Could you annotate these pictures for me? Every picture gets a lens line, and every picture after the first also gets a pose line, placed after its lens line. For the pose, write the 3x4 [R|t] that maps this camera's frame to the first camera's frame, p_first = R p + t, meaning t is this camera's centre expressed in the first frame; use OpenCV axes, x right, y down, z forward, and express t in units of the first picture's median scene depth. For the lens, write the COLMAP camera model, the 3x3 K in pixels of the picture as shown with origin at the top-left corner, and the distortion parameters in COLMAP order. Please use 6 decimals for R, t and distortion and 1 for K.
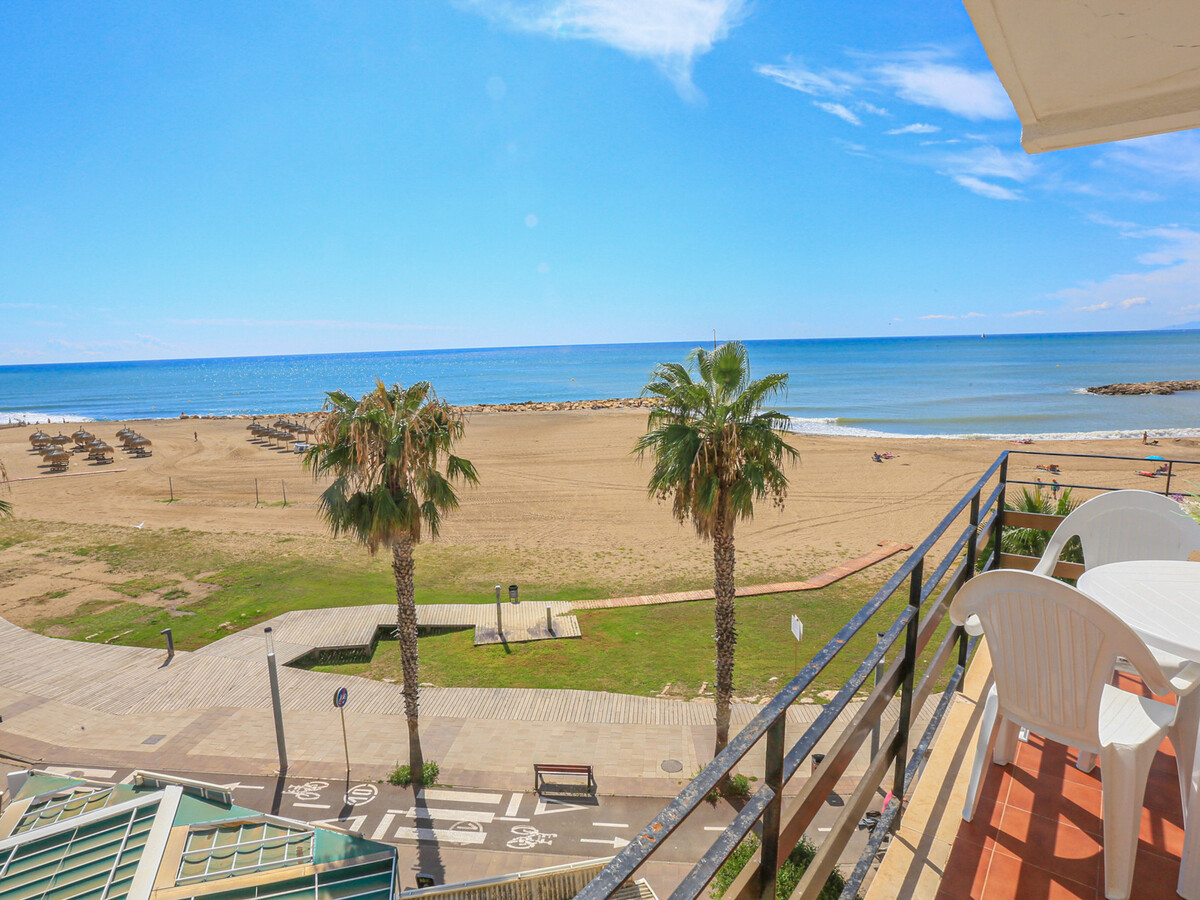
lens RADIAL K [[669.0, 0, 596.8], [0, 669.0, 450.3], [0, 0, 1]] dist [-0.053802, 0.028015]
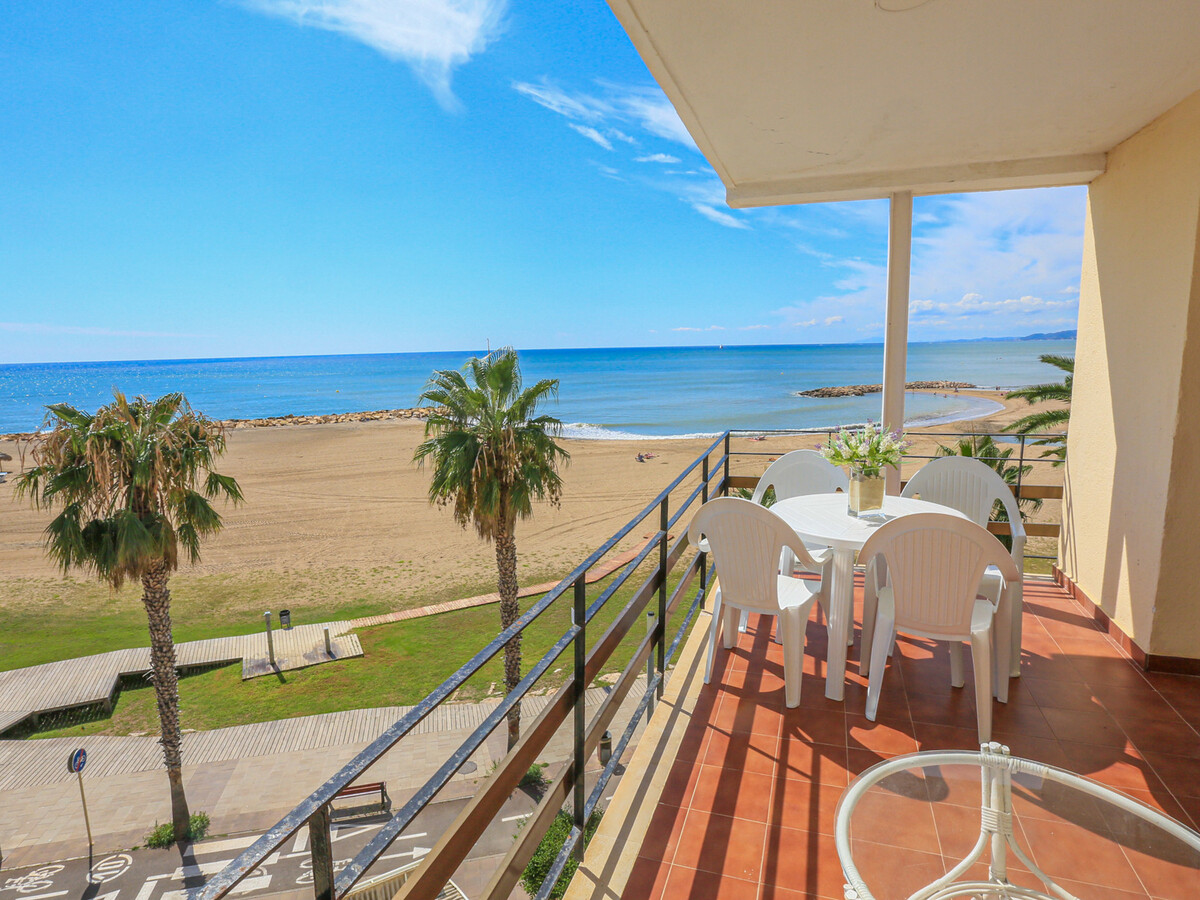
lens RADIAL K [[667.3, 0, 592.1], [0, 667.3, 452.2], [0, 0, 1]] dist [-0.052055, 0.027241]
pose [[0.945110, -0.041621, 0.324091, -0.006142], [0.045213, 0.998971, -0.003555, 0.003021], [-0.323610, 0.018013, 0.946019, -0.014780]]
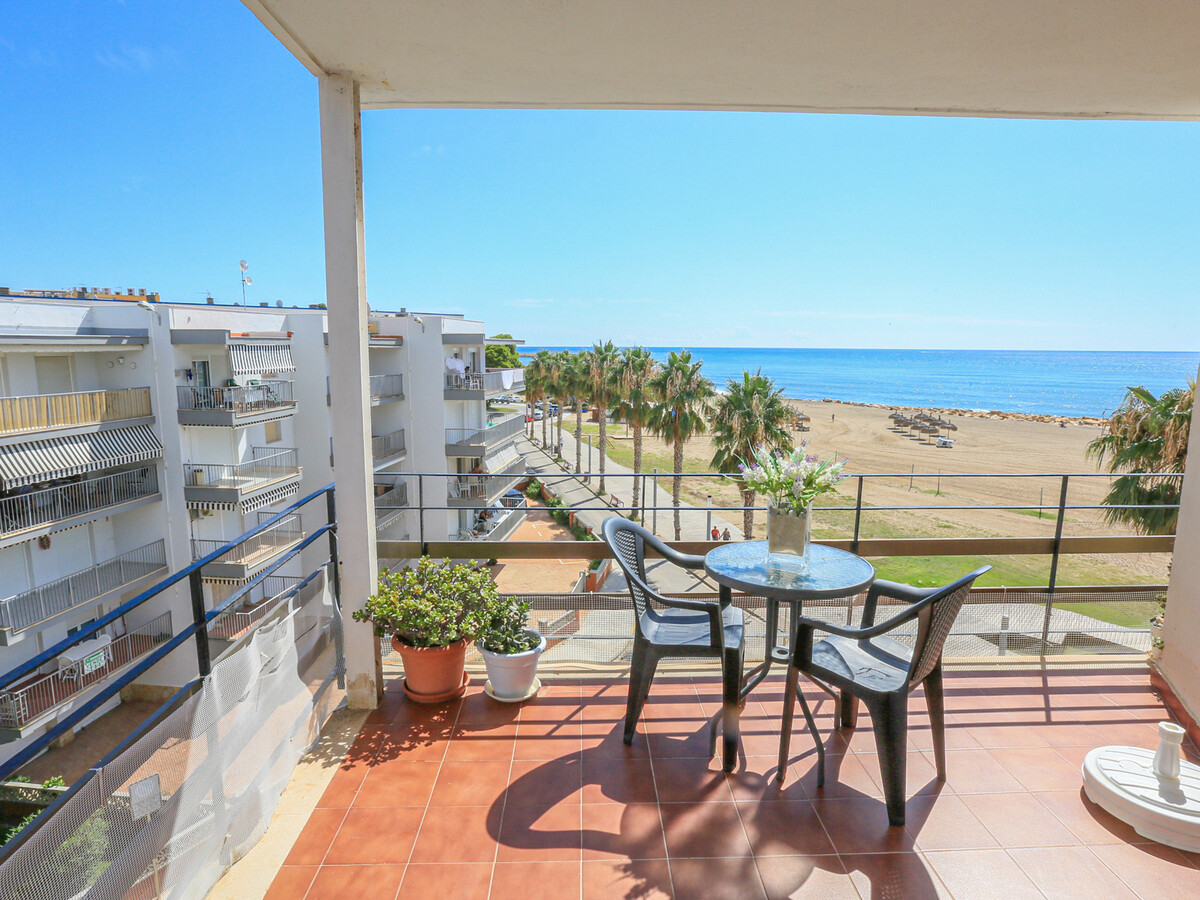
lens RADIAL K [[670.2, 0, 596.4], [0, 670.2, 450.0], [0, 0, 1]] dist [-0.055411, 0.029175]
pose [[0.645499, 0.147079, -0.749465, -0.073664], [-0.141668, 0.987311, 0.071739, 0.023660], [0.750507, 0.059867, 0.658145, -0.127797]]
